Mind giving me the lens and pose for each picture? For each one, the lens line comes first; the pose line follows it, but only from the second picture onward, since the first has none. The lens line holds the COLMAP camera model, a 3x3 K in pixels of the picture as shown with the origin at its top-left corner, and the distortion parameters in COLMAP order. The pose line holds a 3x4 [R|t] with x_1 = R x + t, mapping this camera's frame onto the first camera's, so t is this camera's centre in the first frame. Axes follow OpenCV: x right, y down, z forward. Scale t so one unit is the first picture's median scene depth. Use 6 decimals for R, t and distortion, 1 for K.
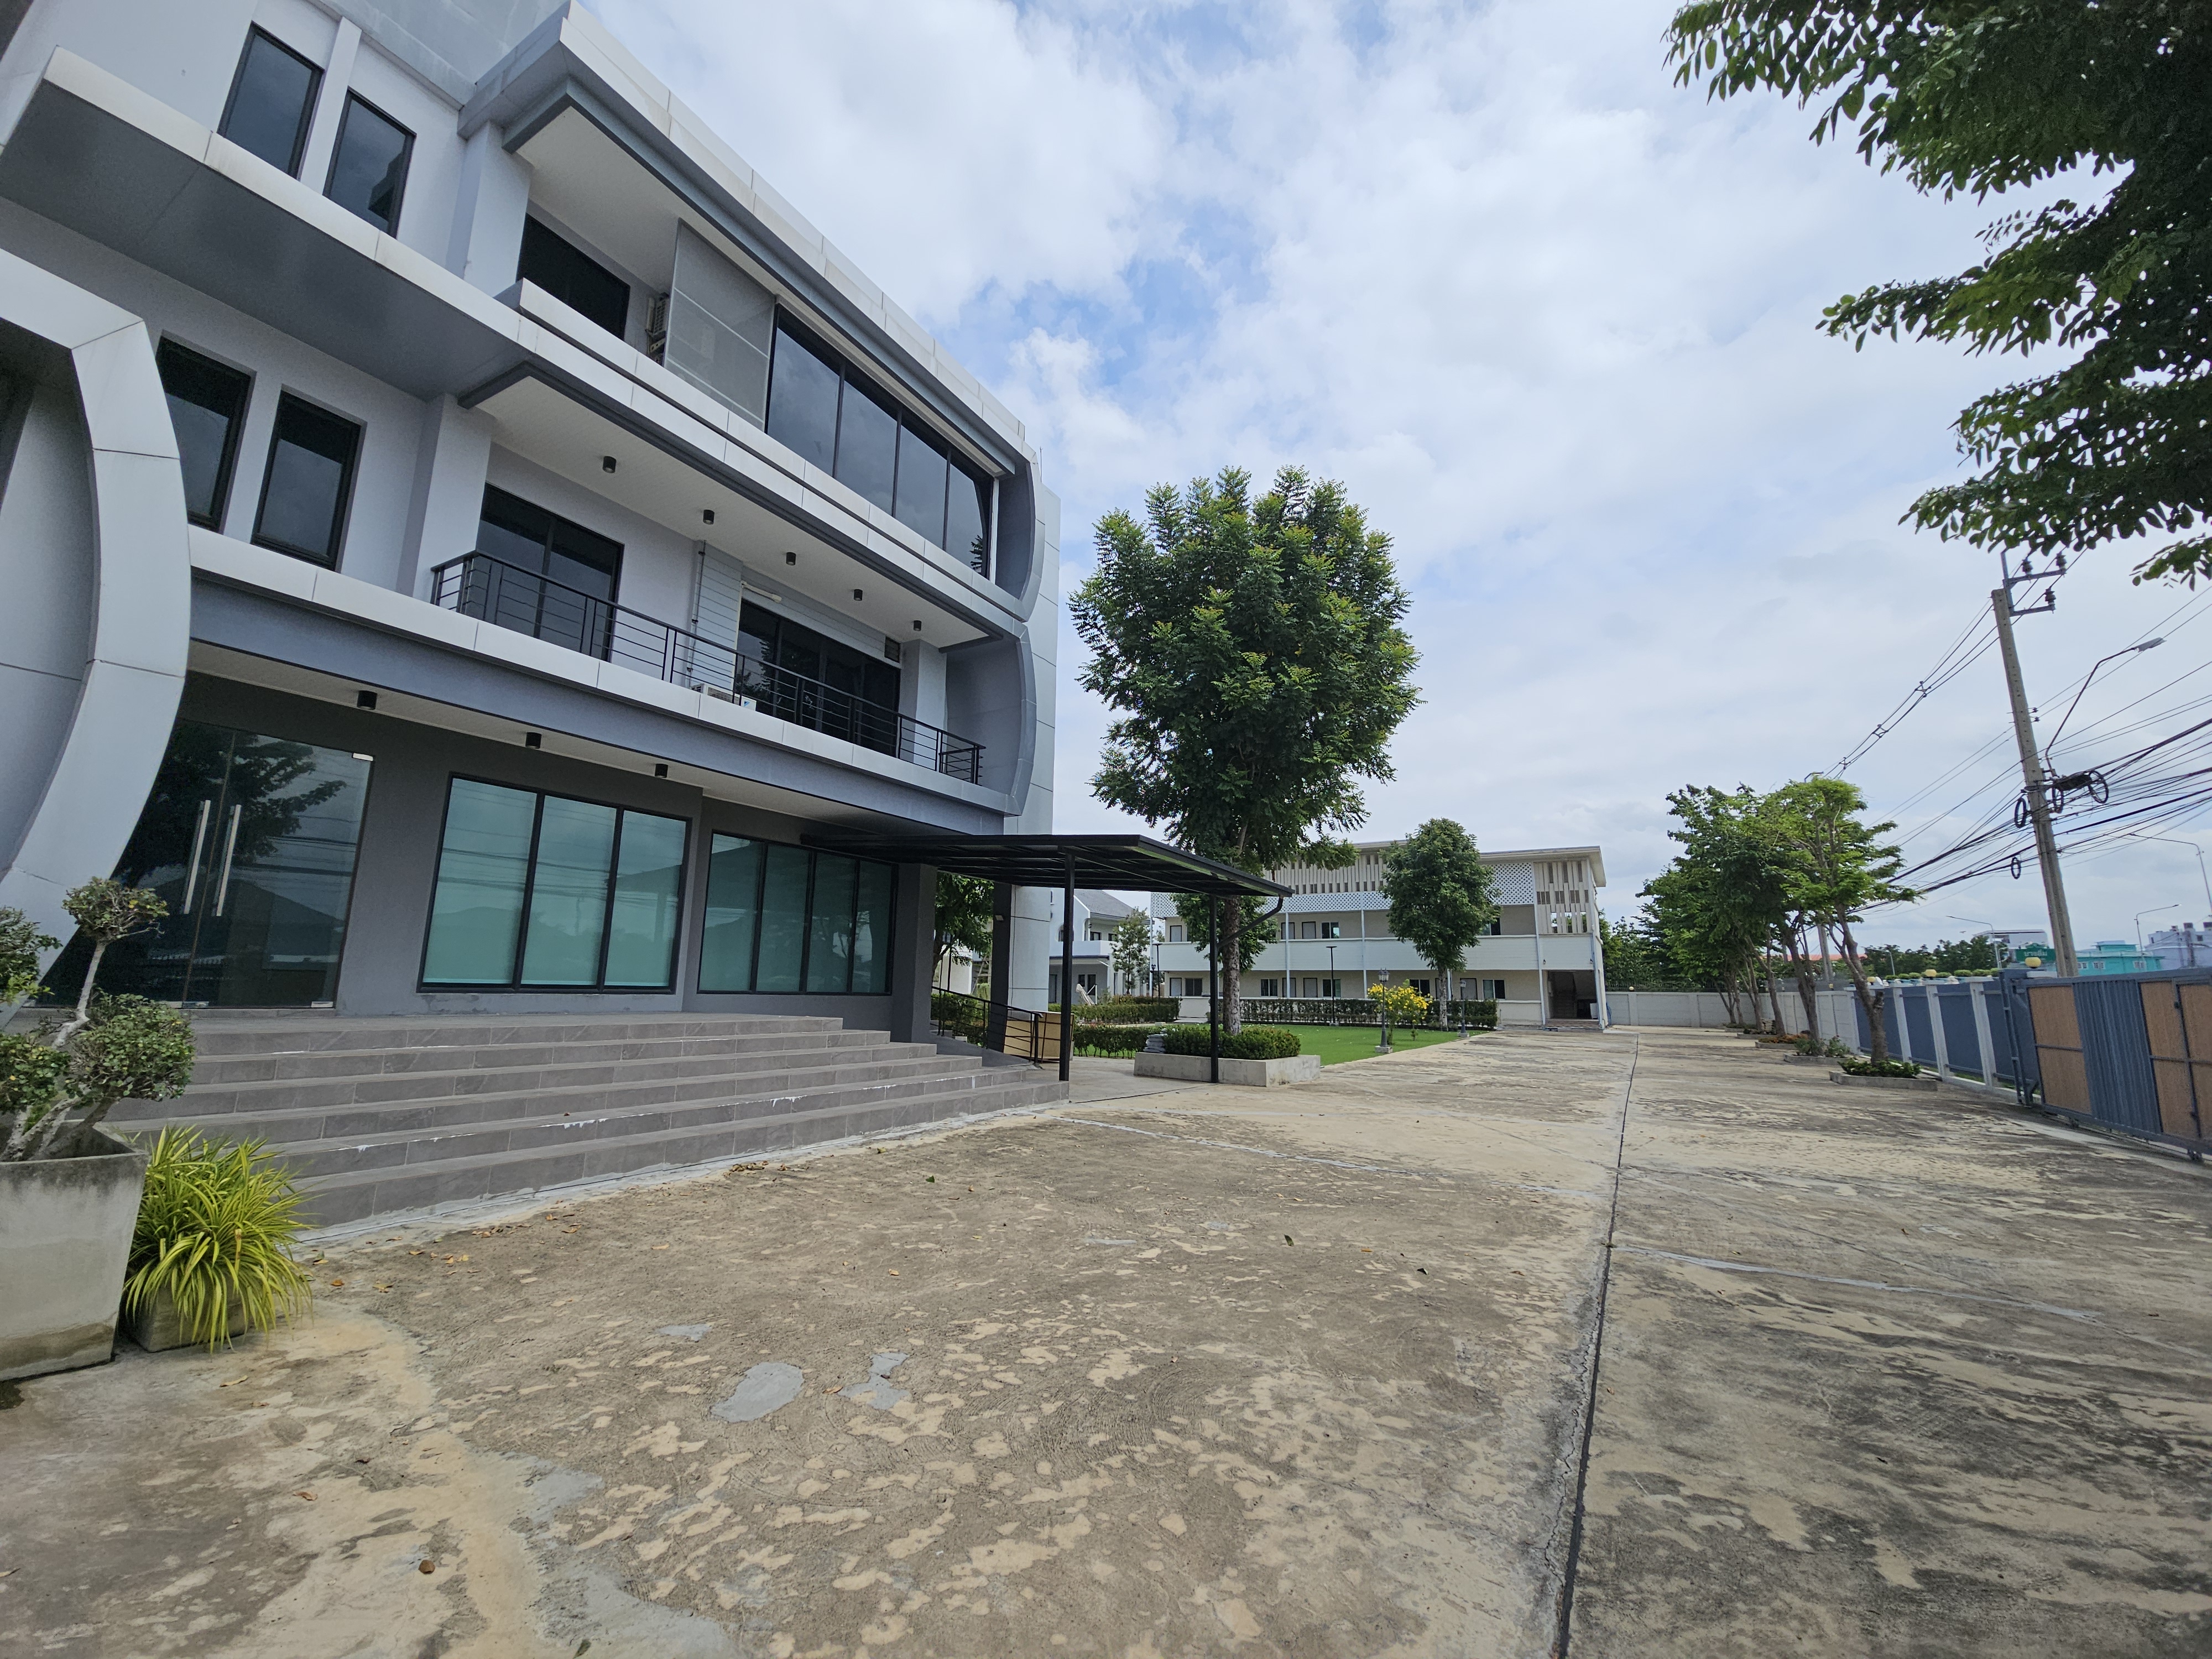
lens RADIAL K [[899.2, 0, 1128.6], [0, 899.2, 835.3], [0, 0, 1]] dist [0.003590, -0.004870]
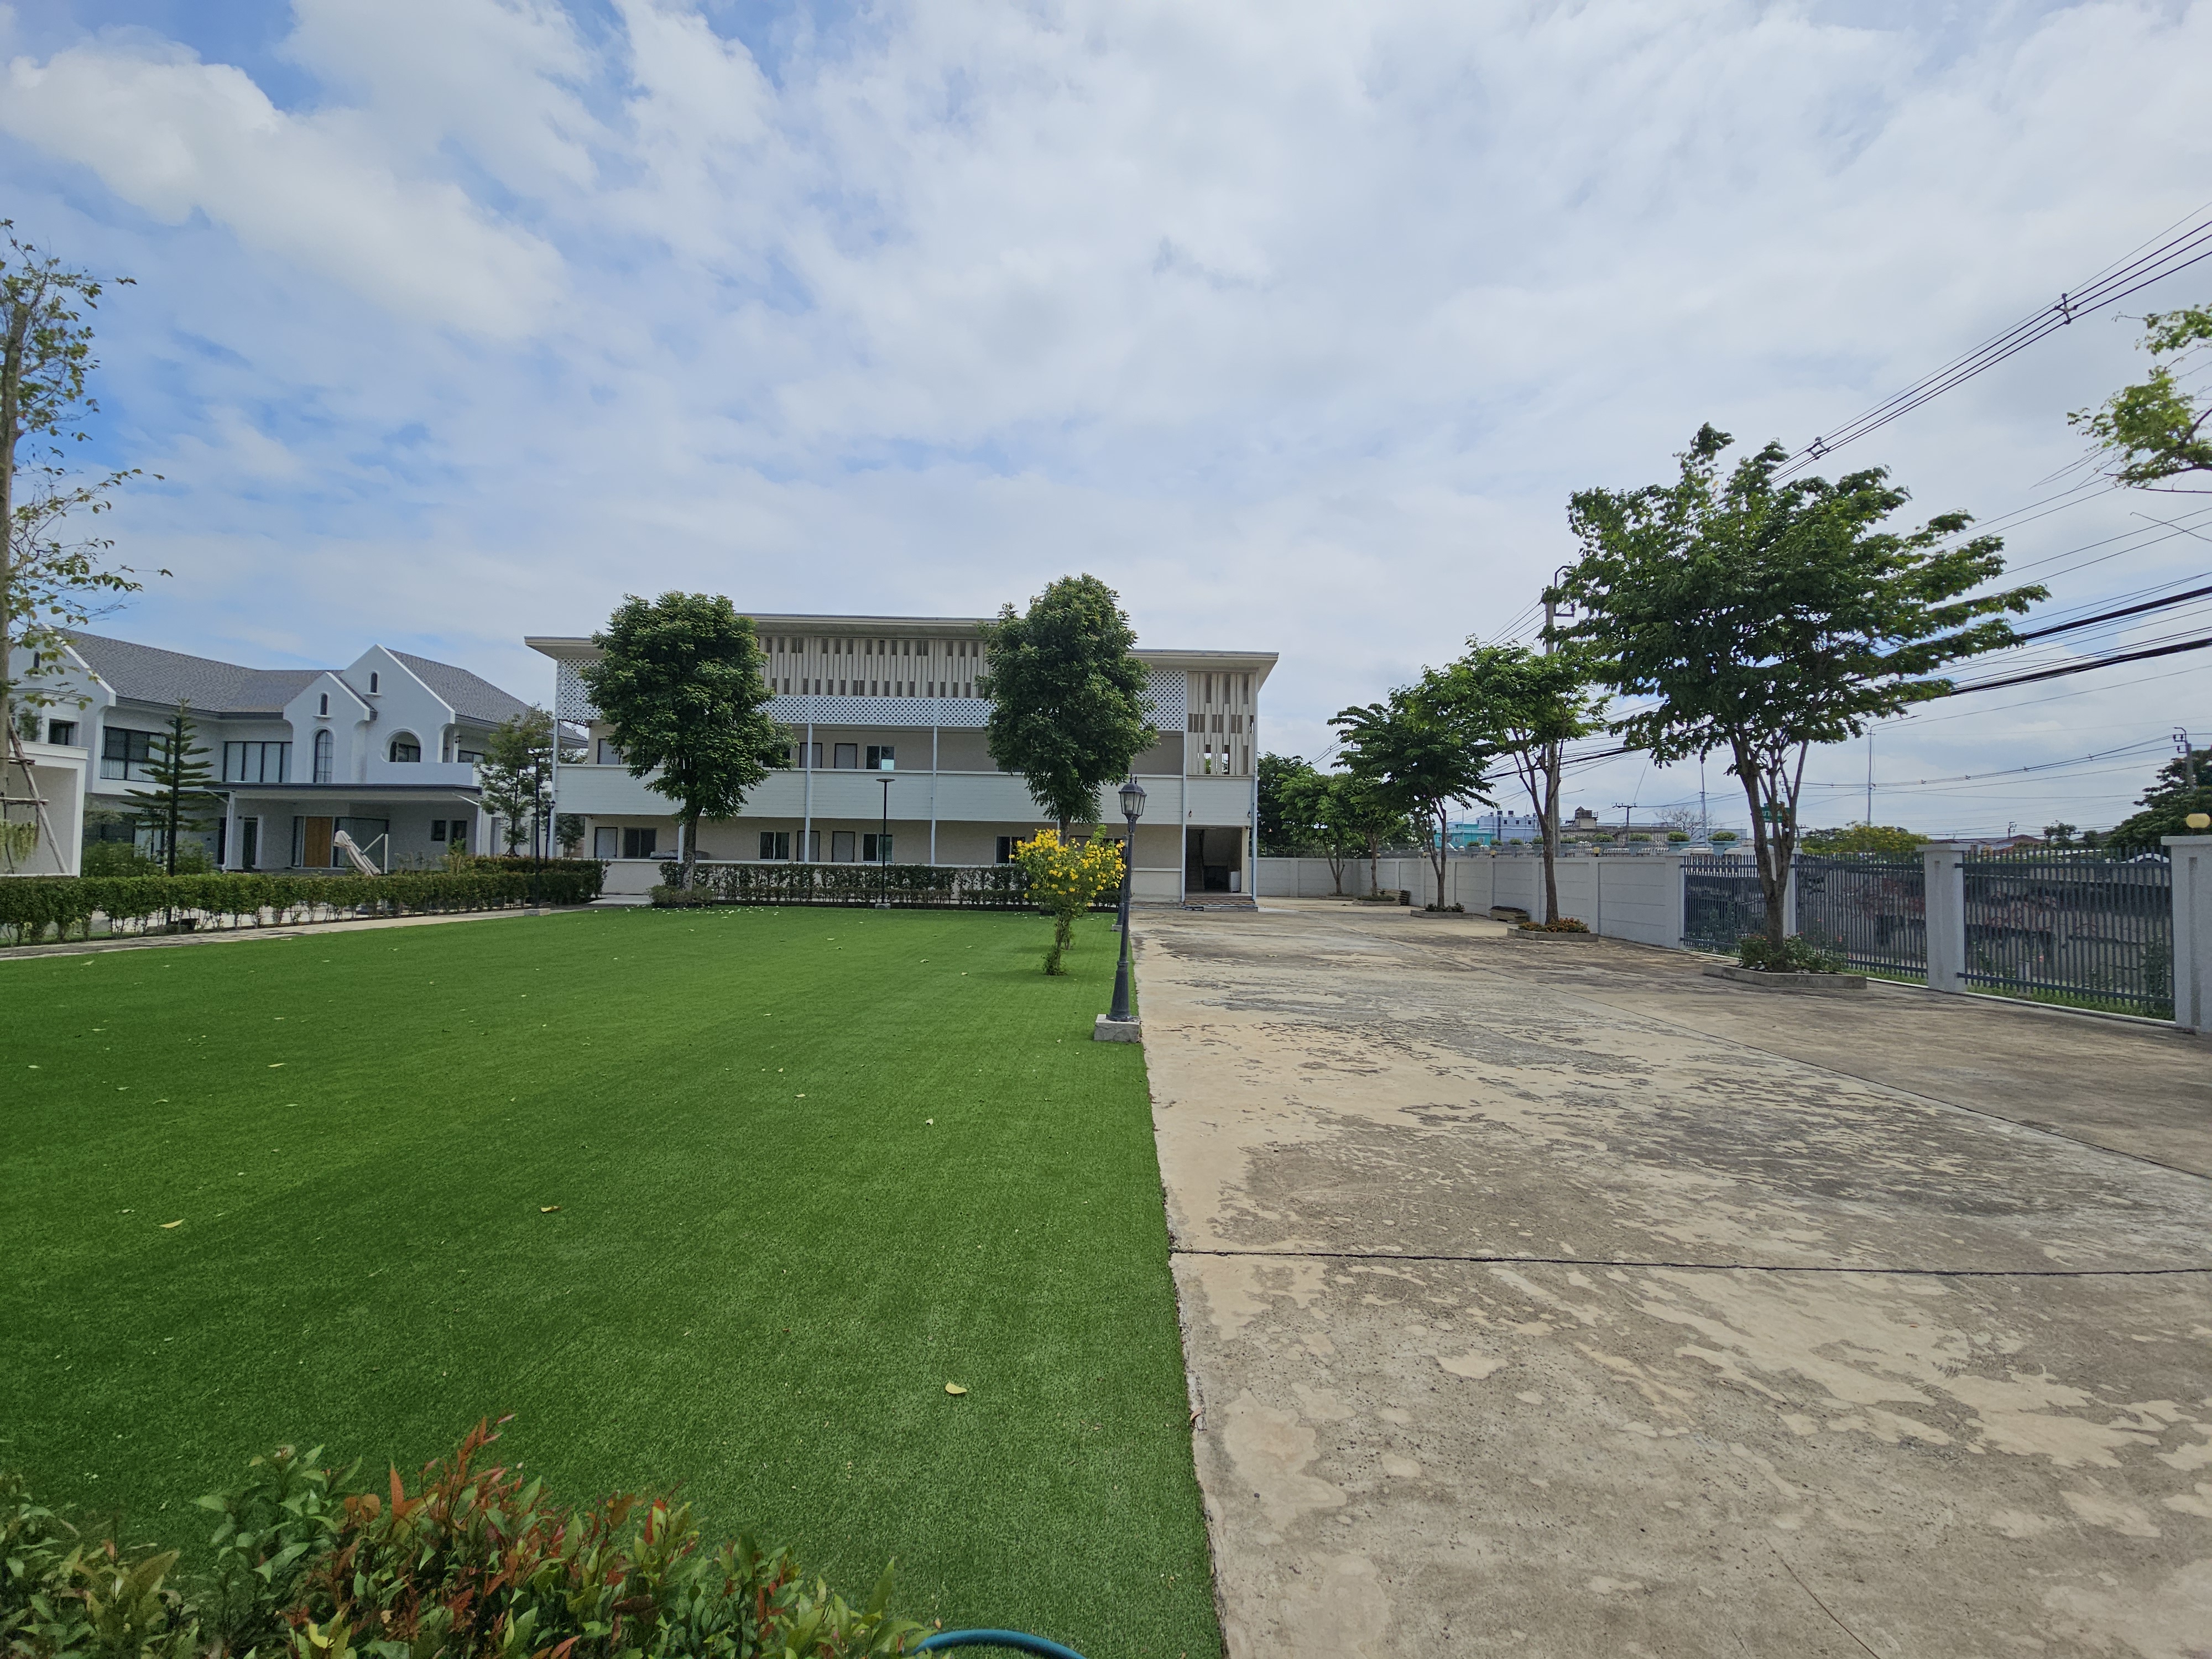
lens RADIAL K [[899.2, 0, 1123.3], [0, 899.2, 833.7], [0, 0, 1]] dist [0.003590, -0.004870]
pose [[0.871421, 0.020045, 0.490126, 0.070549], [-0.093275, 0.987706, 0.125444, 0.069378], [-0.481586, -0.155031, 0.862578, 0.399714]]
